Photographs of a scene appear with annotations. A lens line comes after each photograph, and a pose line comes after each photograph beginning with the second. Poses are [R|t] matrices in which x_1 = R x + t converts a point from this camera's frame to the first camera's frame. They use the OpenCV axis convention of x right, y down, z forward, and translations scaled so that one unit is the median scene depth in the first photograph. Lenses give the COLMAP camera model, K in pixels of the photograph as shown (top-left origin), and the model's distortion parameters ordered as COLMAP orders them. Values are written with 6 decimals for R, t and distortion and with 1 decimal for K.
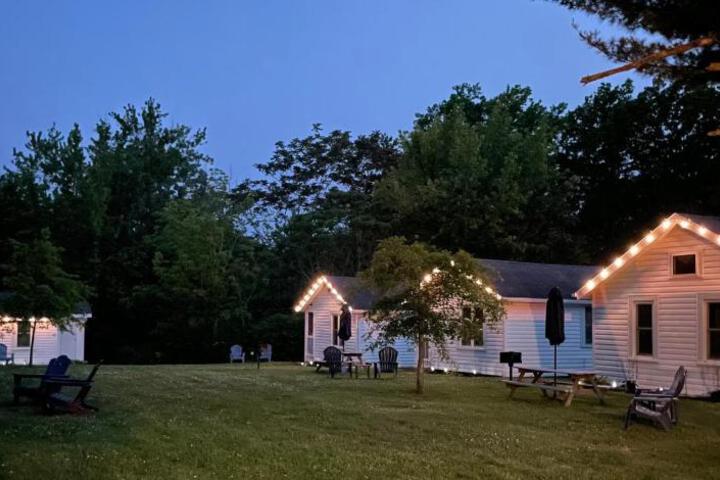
lens RADIAL K [[824.9, 0, 359.8], [0, 824.9, 262.0], [0, 0, 1]] dist [0.015331, 0.006760]
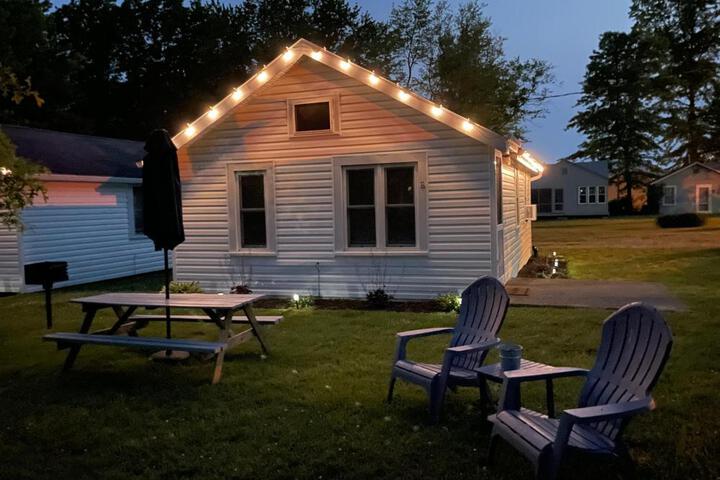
lens RADIAL K [[577.1, 0, 373.2], [0, 577.1, 247.6], [0, 0, 1]] dist [0.006240, -0.001867]
pose [[0.730369, -0.092186, 0.676803, 0.082509], [-0.007289, 0.989743, 0.142676, 0.041541], [-0.683014, -0.109139, 0.722205, 0.575355]]
